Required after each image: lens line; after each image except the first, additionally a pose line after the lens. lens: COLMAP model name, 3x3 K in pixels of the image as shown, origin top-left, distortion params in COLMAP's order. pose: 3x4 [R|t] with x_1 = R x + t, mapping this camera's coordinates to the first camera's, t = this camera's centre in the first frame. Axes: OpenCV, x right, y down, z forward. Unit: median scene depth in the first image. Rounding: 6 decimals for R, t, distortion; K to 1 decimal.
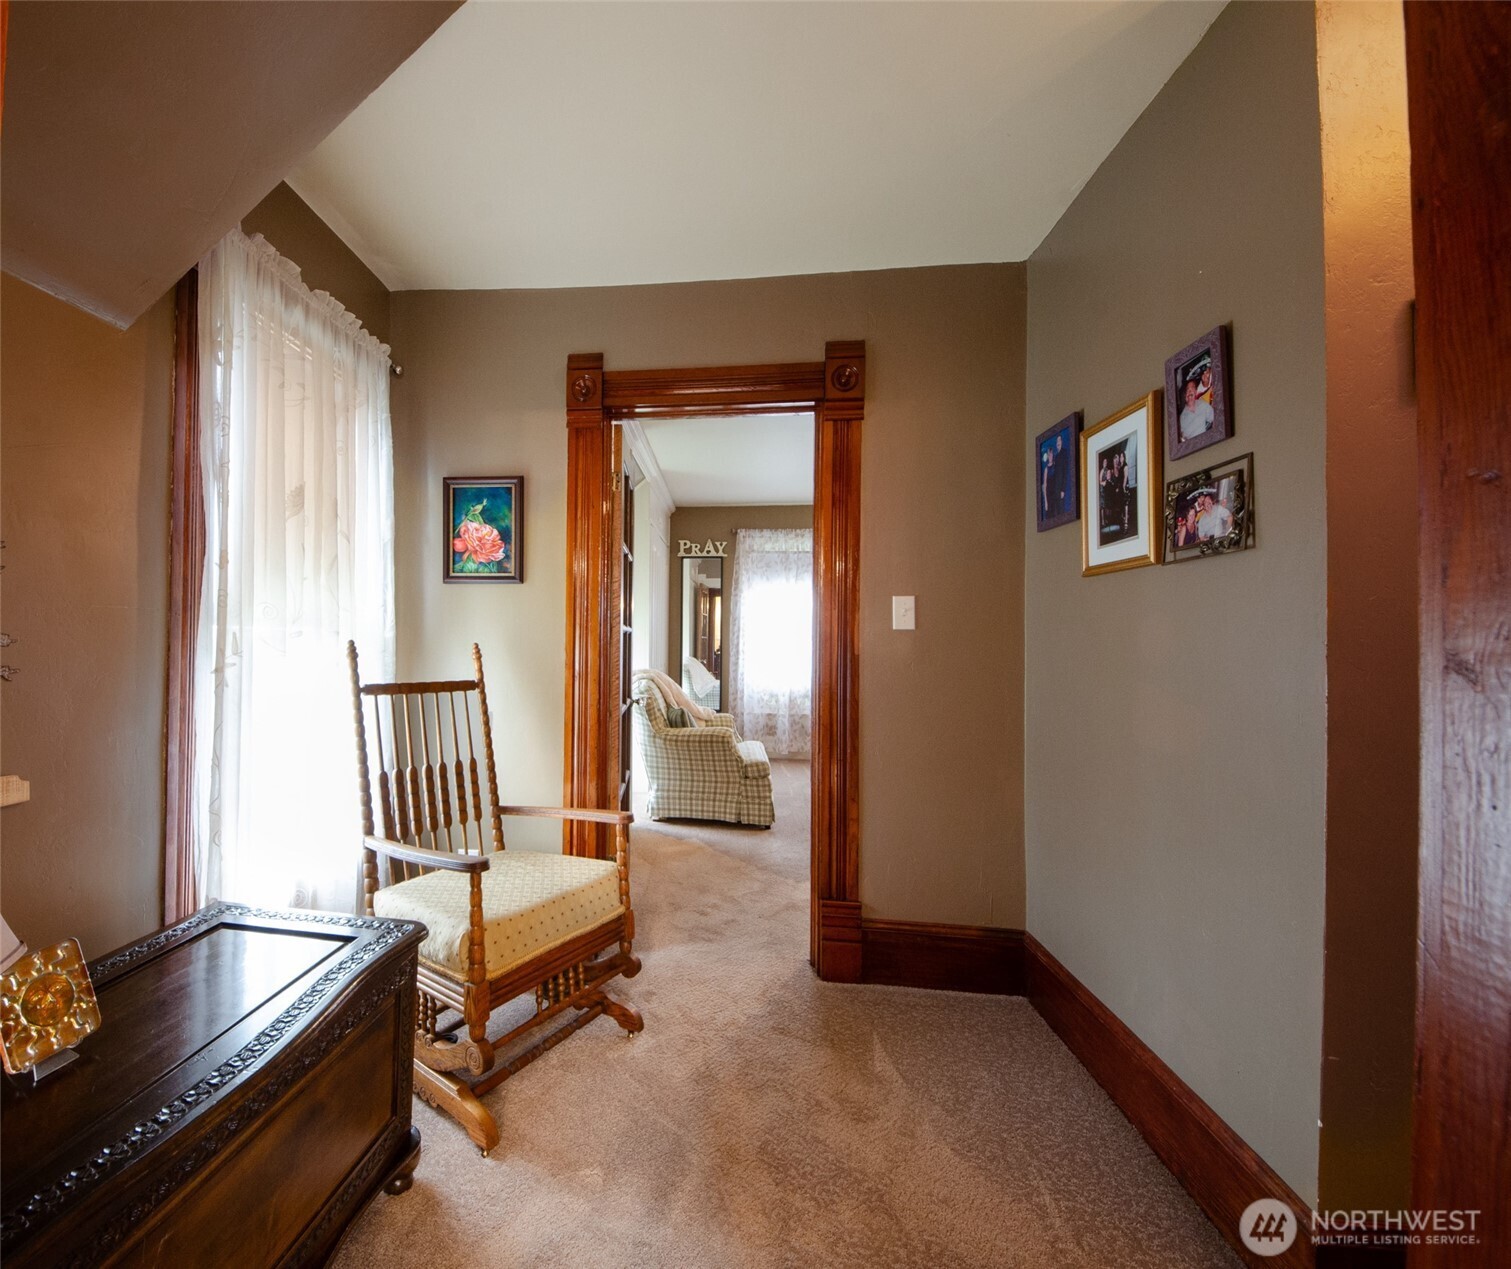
lens RADIAL K [[580.9, 0, 755.6], [0, 580.9, 636.8], [0, 0, 1]] dist [-0.000073, 0.000000]
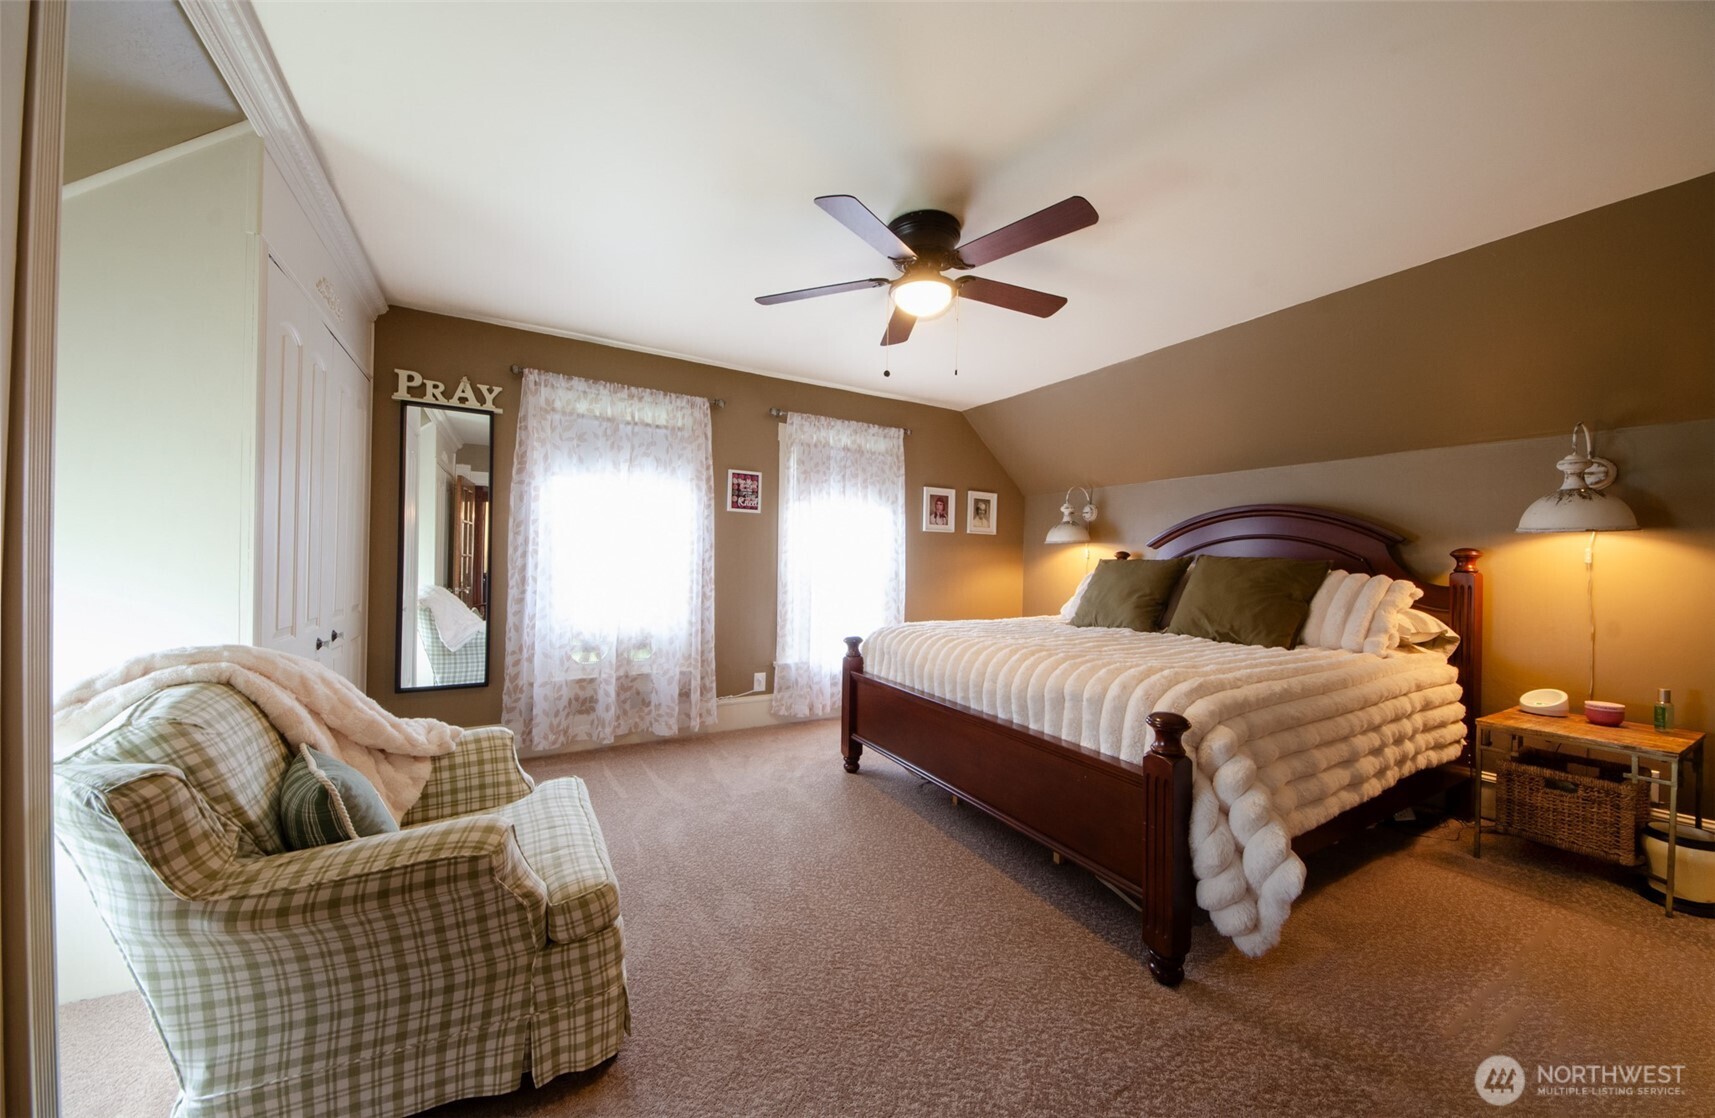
lens RADIAL K [[588.4, 0, 856.9], [0, 588.4, 561.6], [0, 0, 1]] dist [-0.000569, -0.000396]
pose [[0.884186, 0.005493, 0.467103, -0.010994], [-0.010966, 0.999899, 0.008998, -0.002133], [-0.467007, -0.013078, 0.884157, 0.335471]]
